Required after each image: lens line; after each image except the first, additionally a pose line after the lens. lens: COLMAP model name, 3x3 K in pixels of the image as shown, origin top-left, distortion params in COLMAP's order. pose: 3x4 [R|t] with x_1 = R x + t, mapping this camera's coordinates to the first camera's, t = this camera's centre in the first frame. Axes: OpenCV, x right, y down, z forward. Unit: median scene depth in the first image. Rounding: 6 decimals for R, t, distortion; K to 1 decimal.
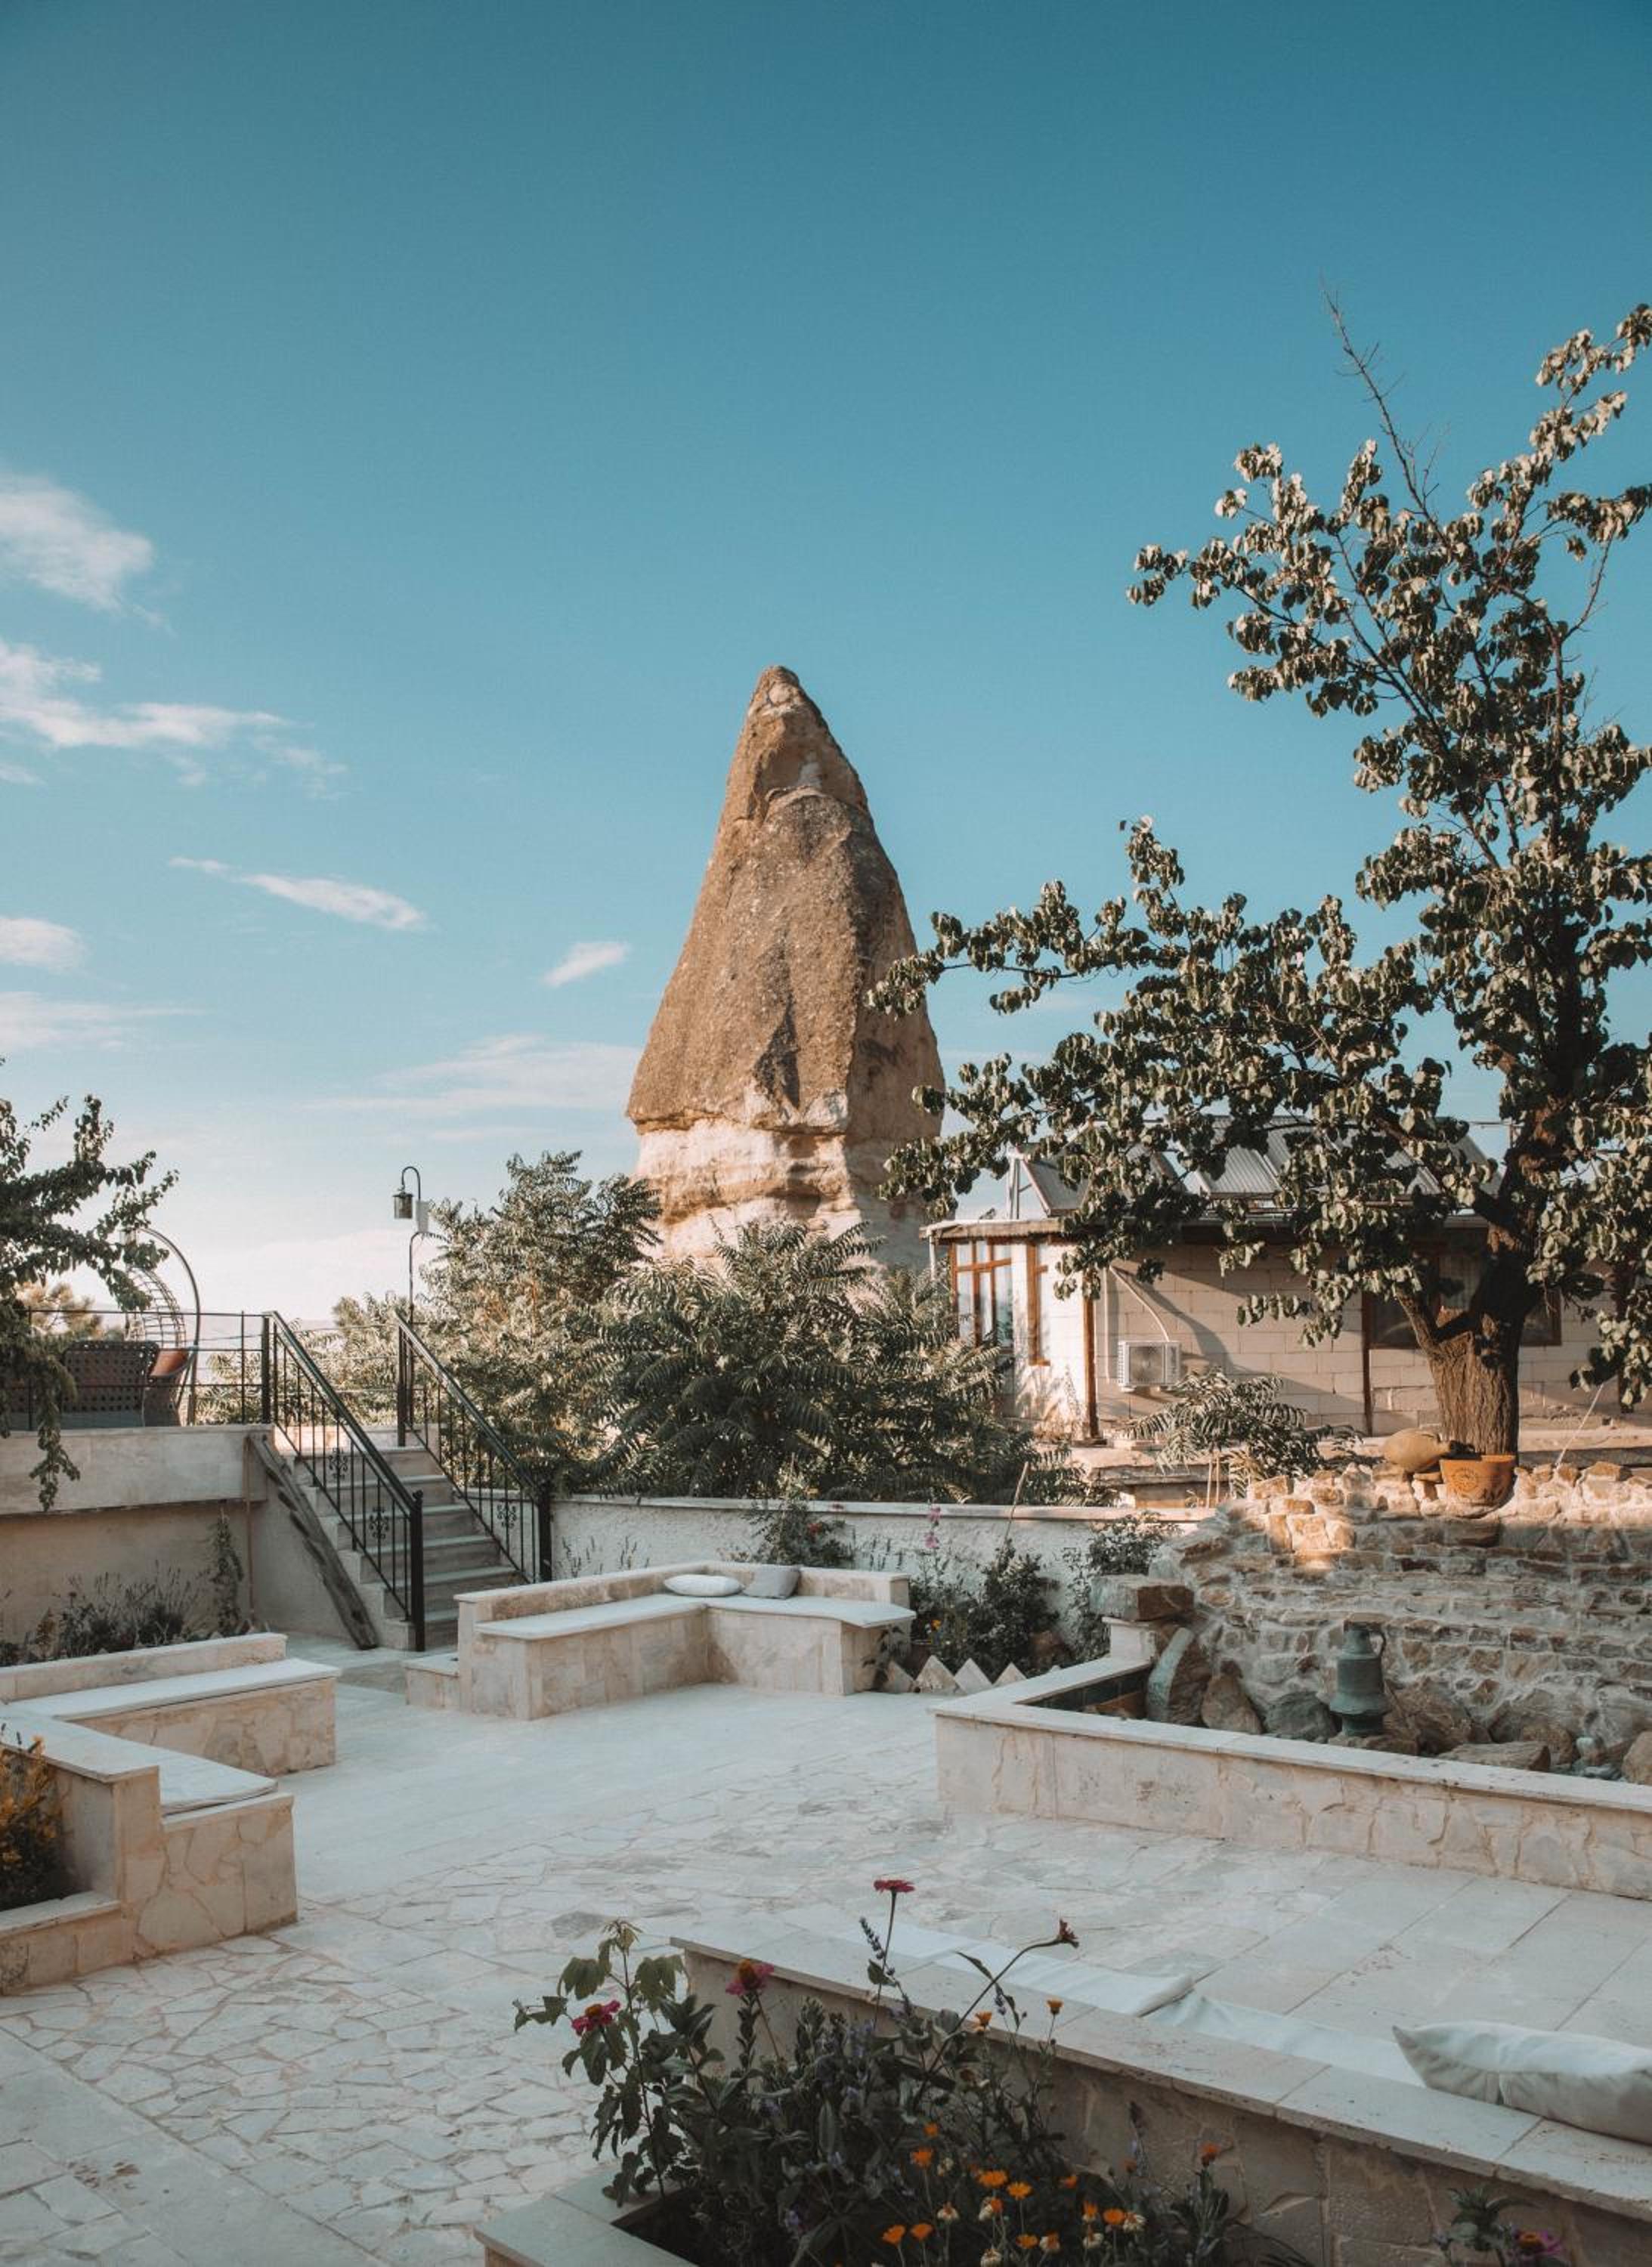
lens RADIAL K [[1738.0, 0, 802.2], [0, 1738.0, 1262.1], [0, 0, 1]] dist [-0.110902, 0.079757]
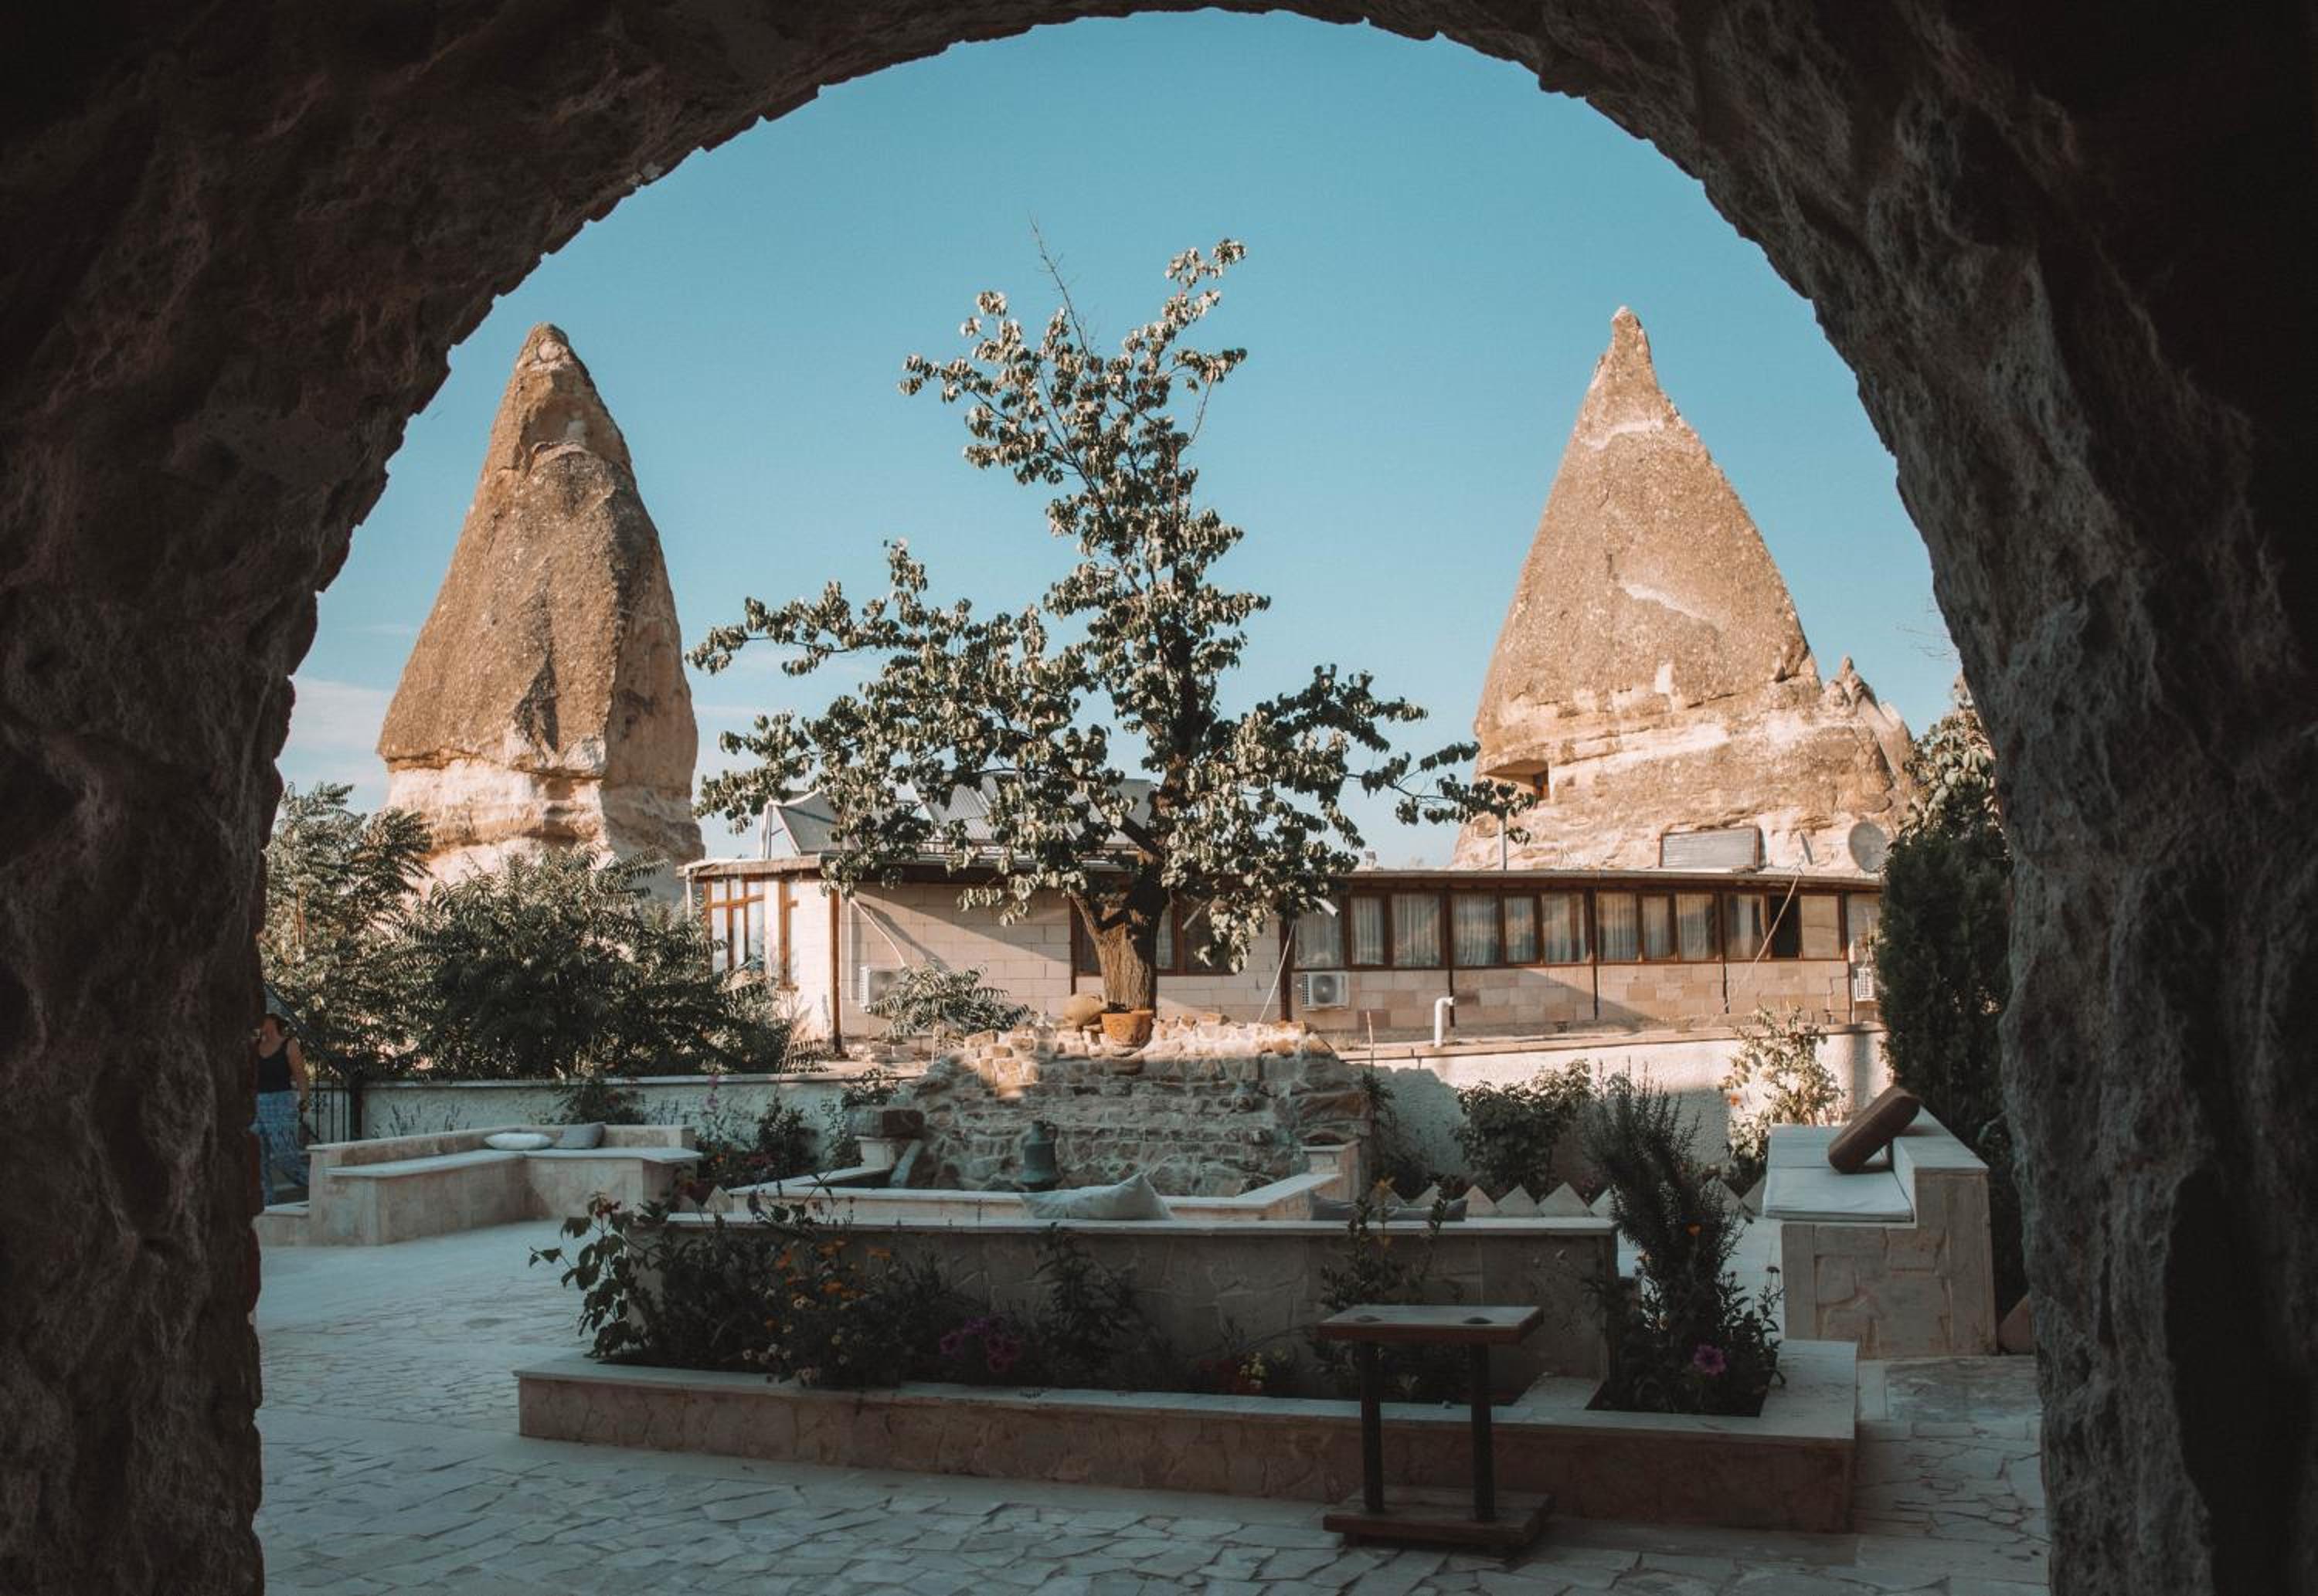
lens RADIAL K [[1746.3, 0, 1085.6], [0, 1746.3, 843.9], [0, 0, 1]] dist [-0.089745, 0.000993]
pose [[0.951388, 0.027356, 0.306778, -0.072330], [-0.013700, 0.998821, -0.046580, 0.041872], [-0.307691, 0.040113, 0.950640, -0.326459]]
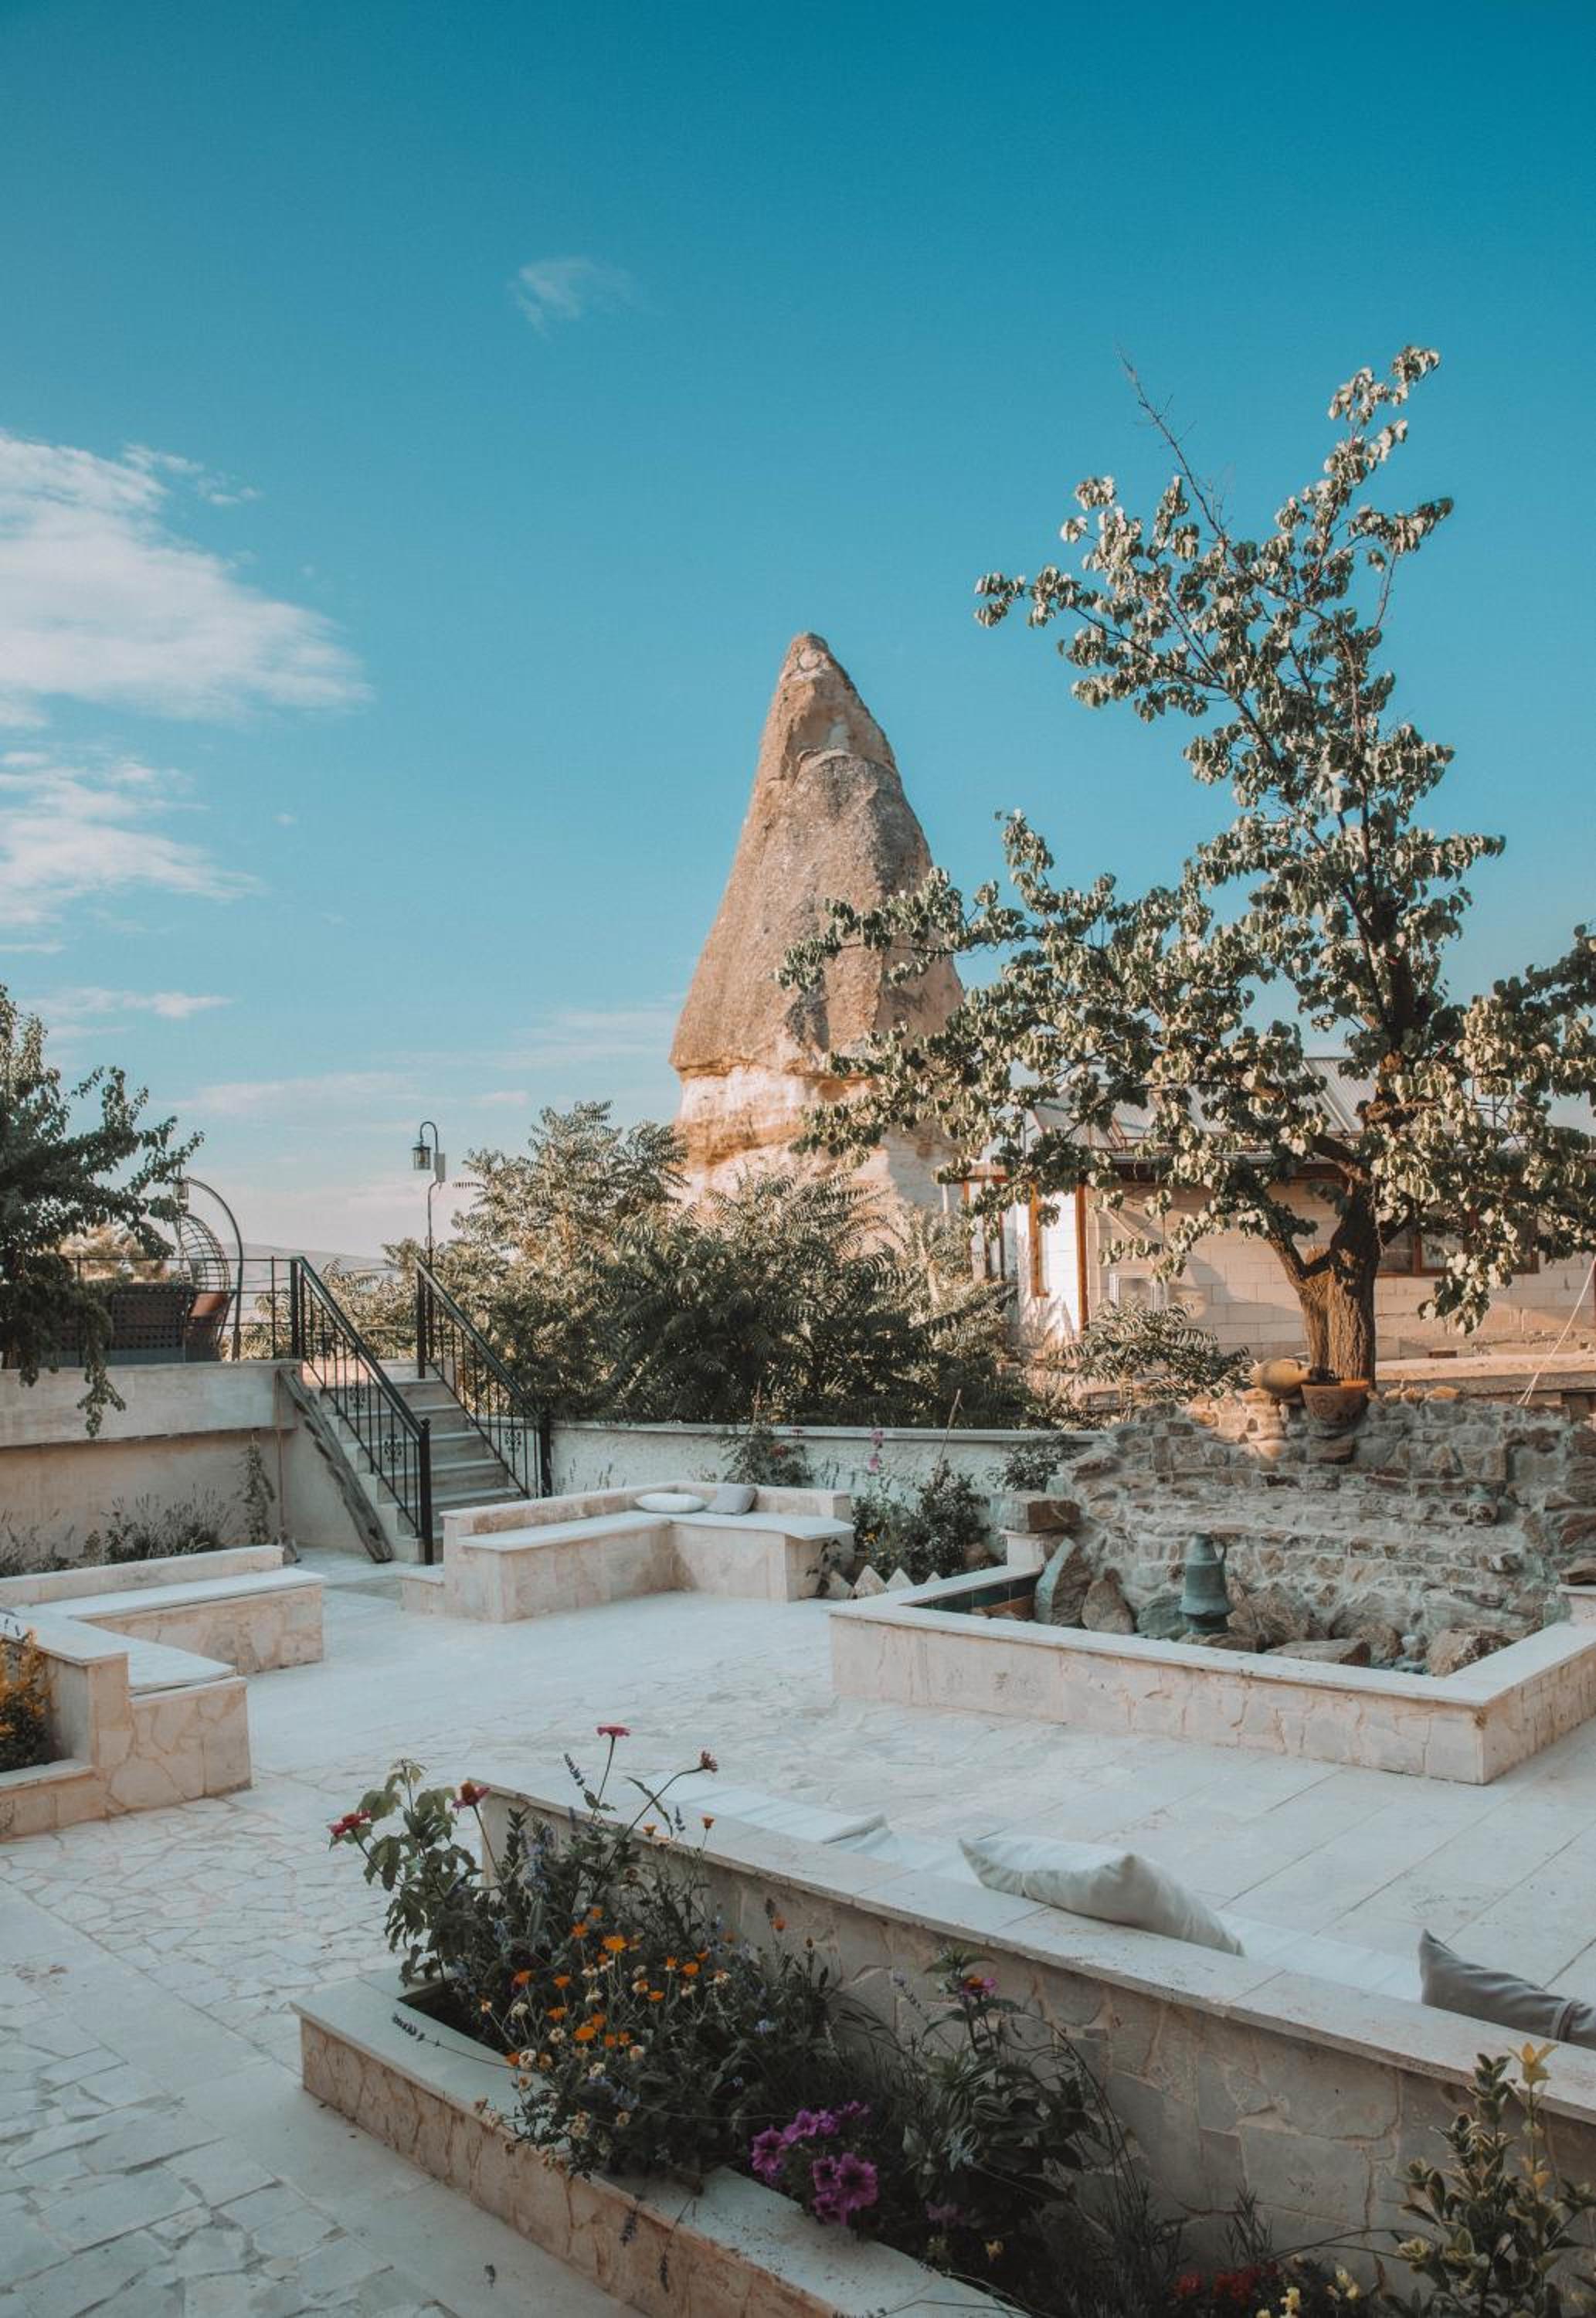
lens RADIAL K [[1678.2, 0, 791.0], [0, 1678.2, 1203.8], [0, 0, 1]] dist [-0.113686, 0.083344]
pose [[0.998810, -0.012084, -0.047260, 0.092989], [0.012279, 0.999917, 0.003823, -0.008621], [0.047210, -0.004399, 0.998875, -0.074993]]
